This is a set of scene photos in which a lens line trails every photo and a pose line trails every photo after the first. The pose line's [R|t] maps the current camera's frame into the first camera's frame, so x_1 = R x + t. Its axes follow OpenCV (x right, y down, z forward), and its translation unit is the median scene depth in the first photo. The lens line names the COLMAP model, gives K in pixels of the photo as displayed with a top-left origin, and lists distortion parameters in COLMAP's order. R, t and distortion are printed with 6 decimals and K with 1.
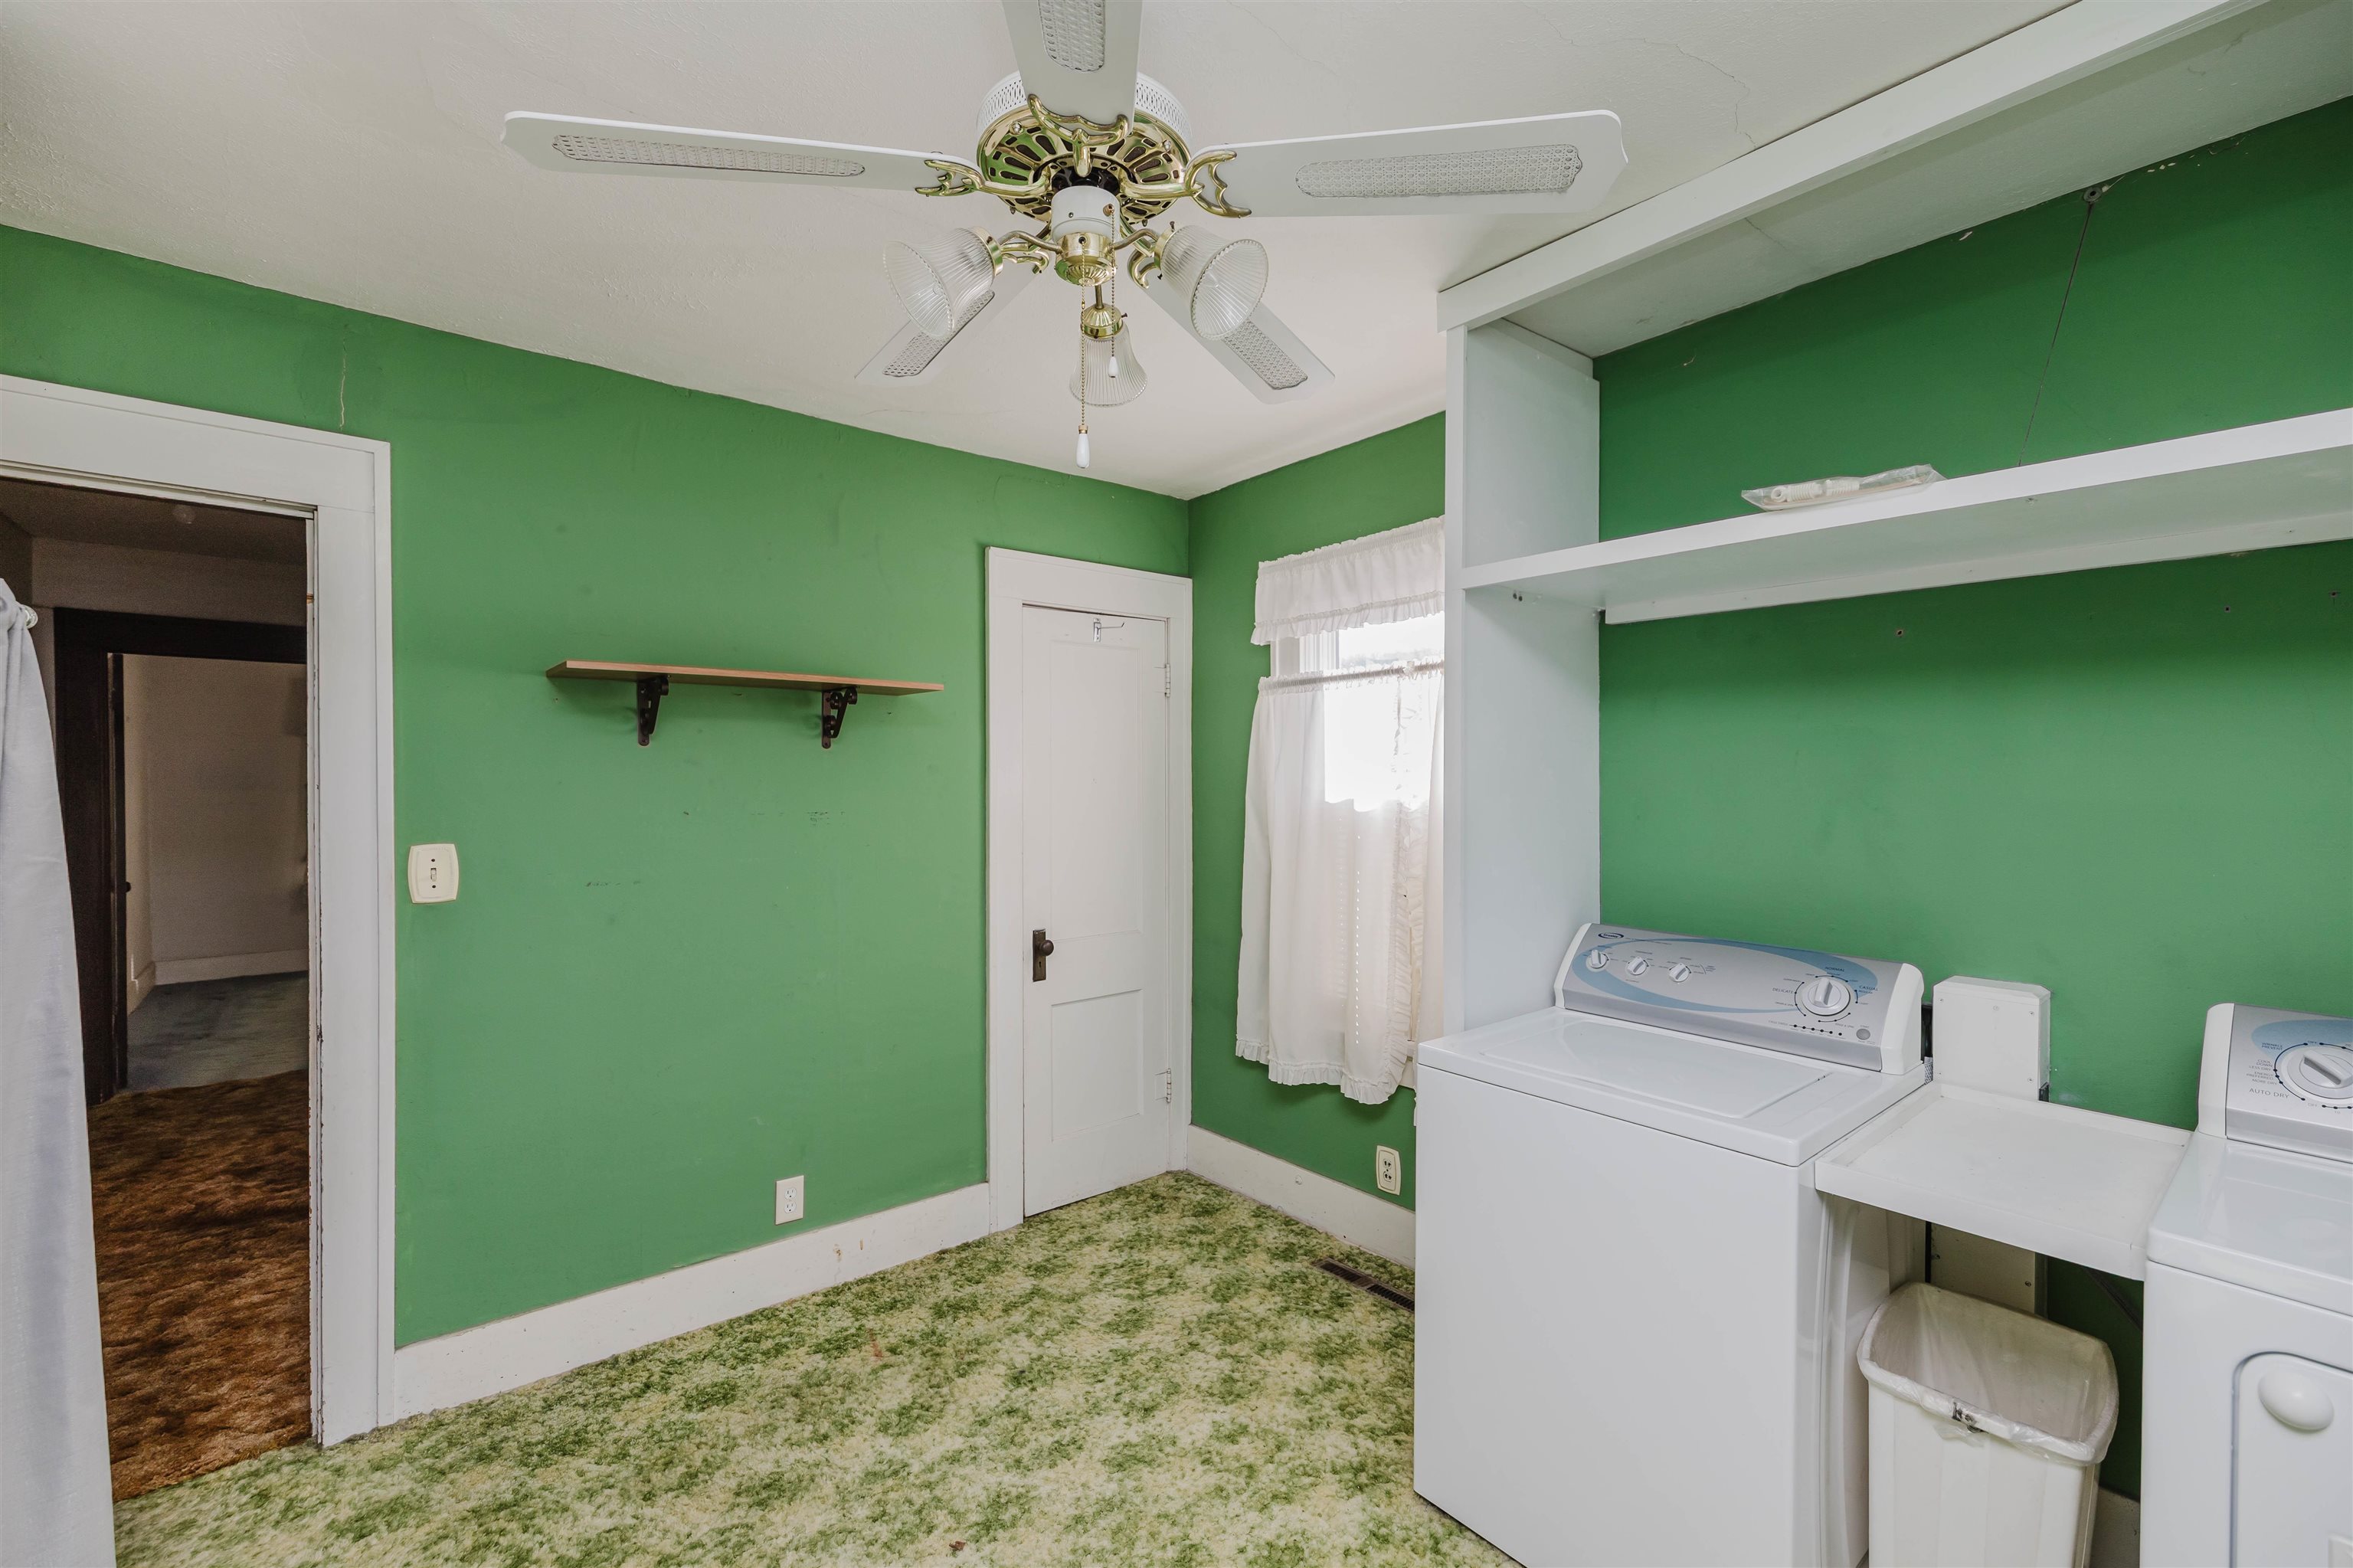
lens RADIAL K [[1005.2, 0, 1173.7], [0, 1005.2, 786.1], [0, 0, 1]] dist [0.004620, 0.000883]
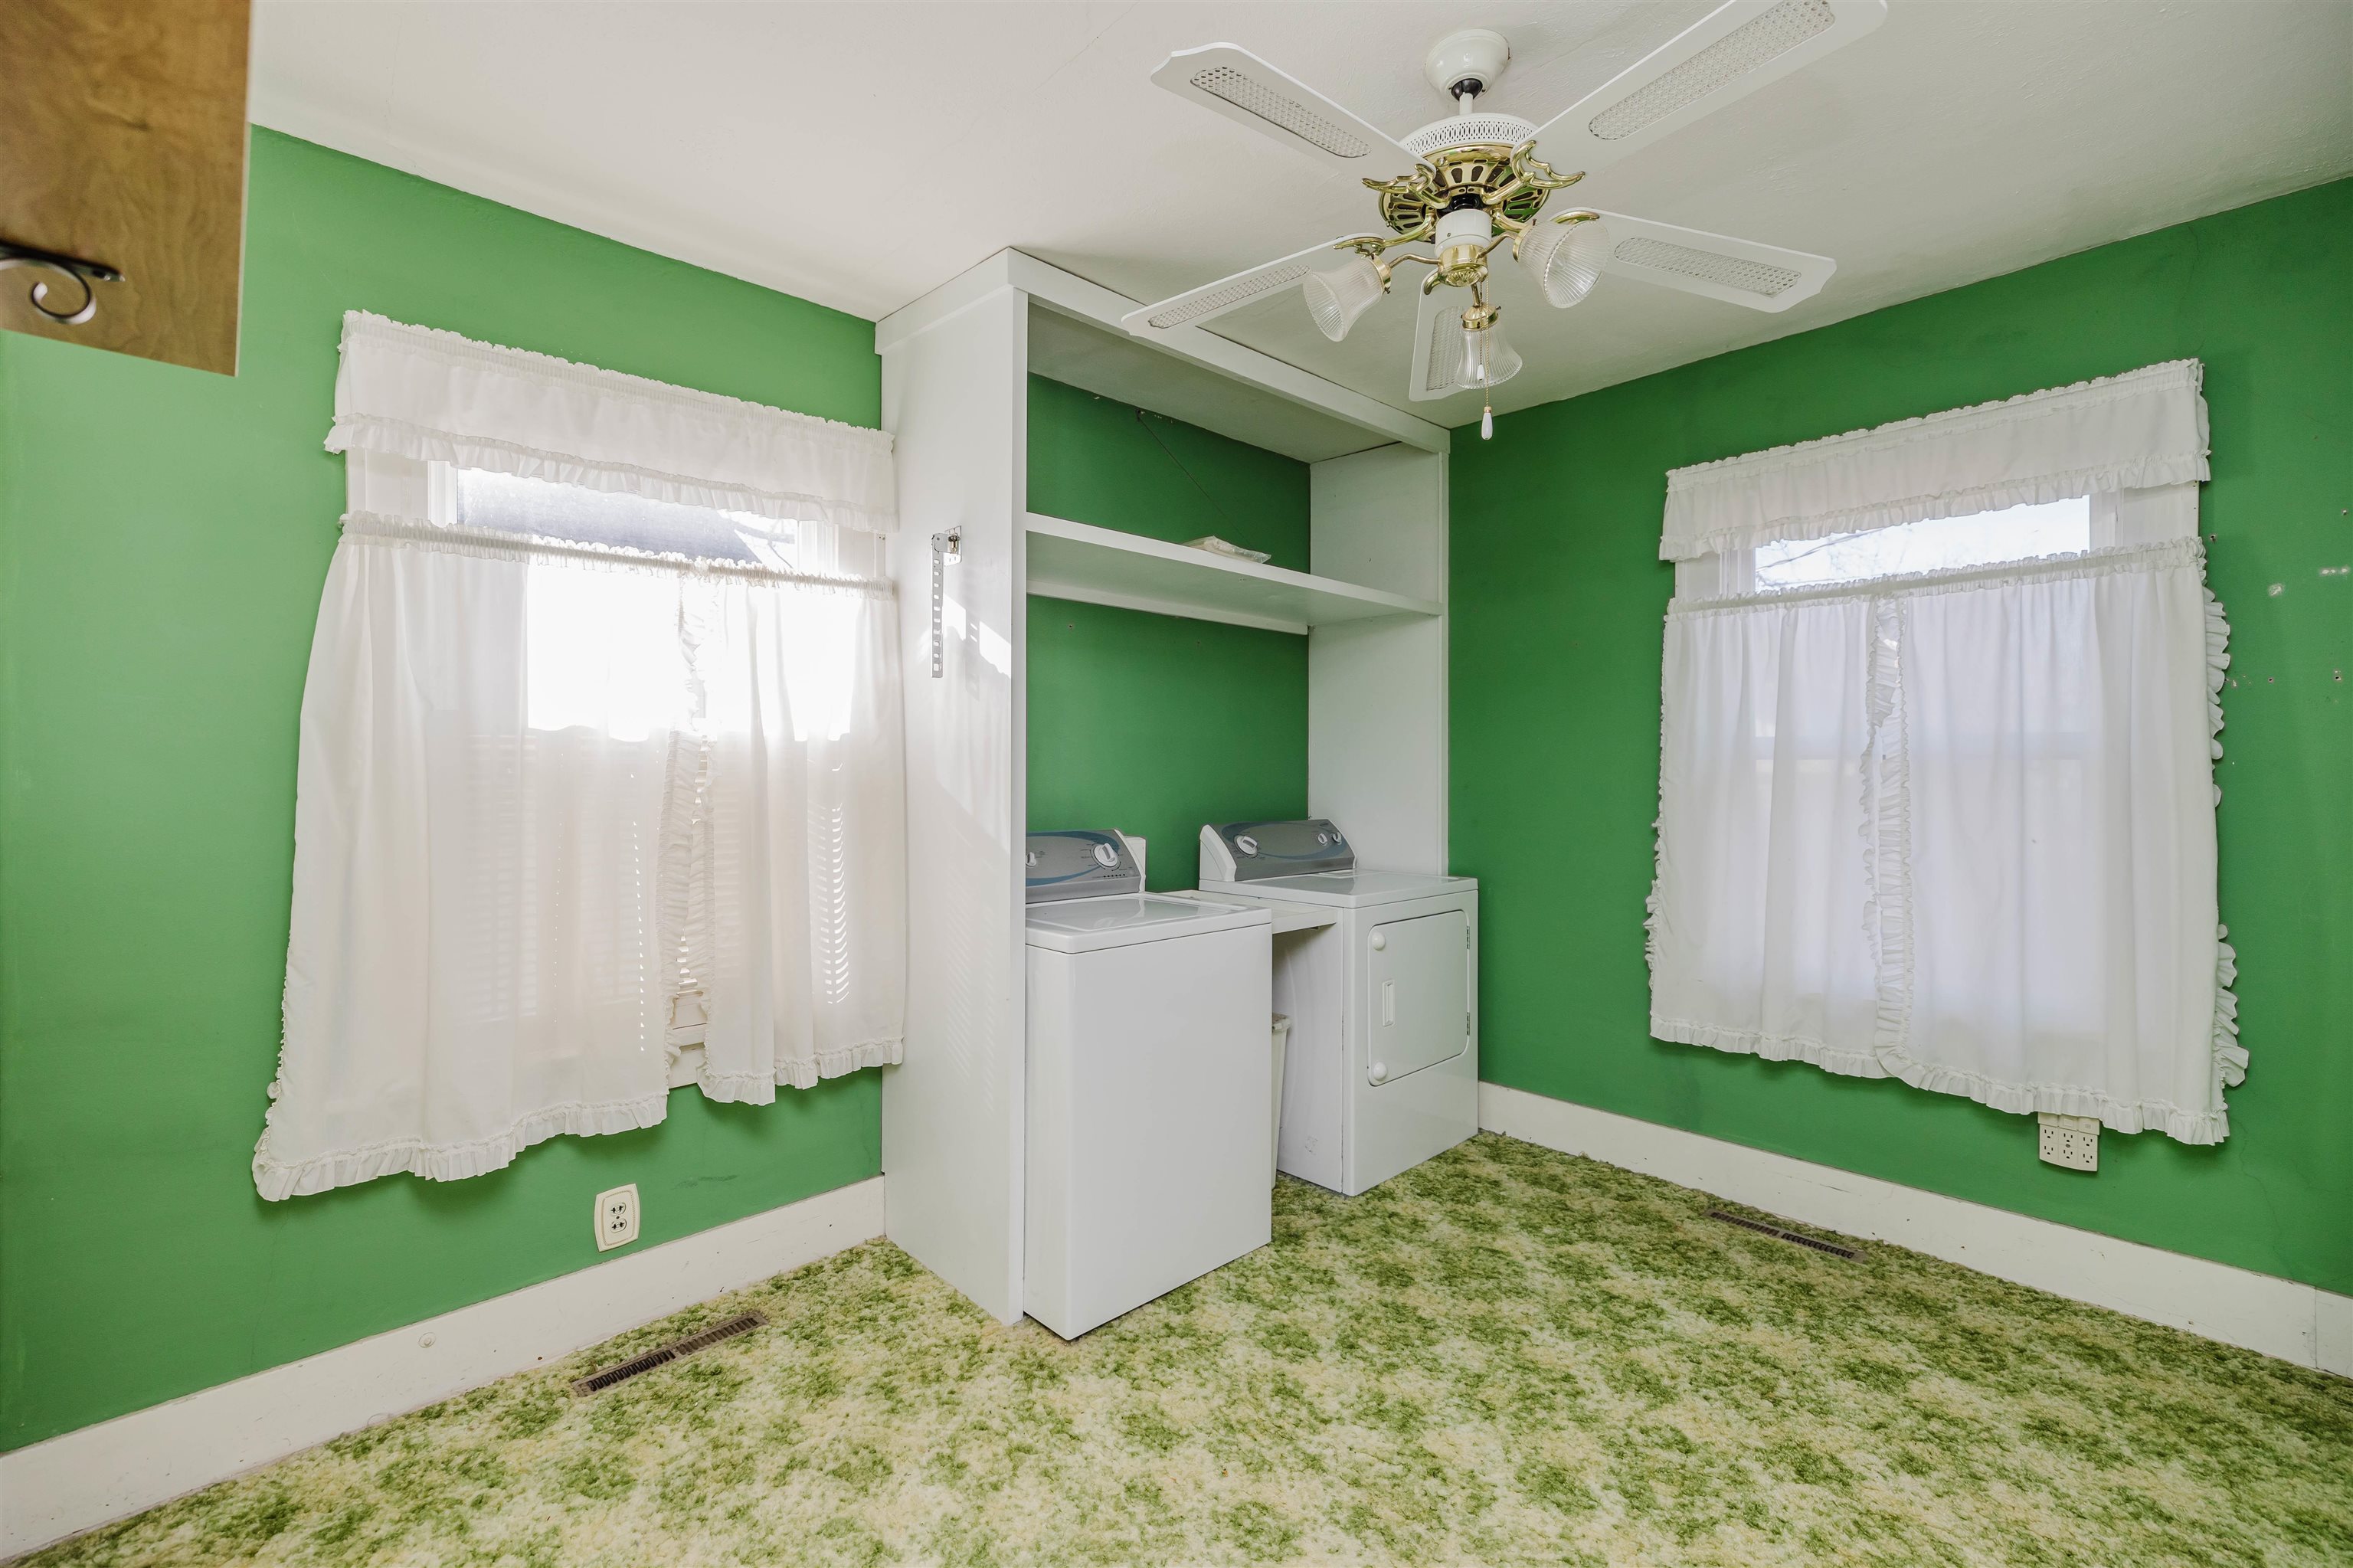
lens RADIAL K [[1005.2, 0, 1174.5], [0, 1005.2, 771.9], [0, 0, 1]] dist [0.004620, 0.000883]
pose [[-0.080427, 0.000382, 0.996760, -0.607661], [0.009292, 0.999957, 0.000367, 0.053120], [-0.996717, 0.009291, -0.080427, 0.674921]]
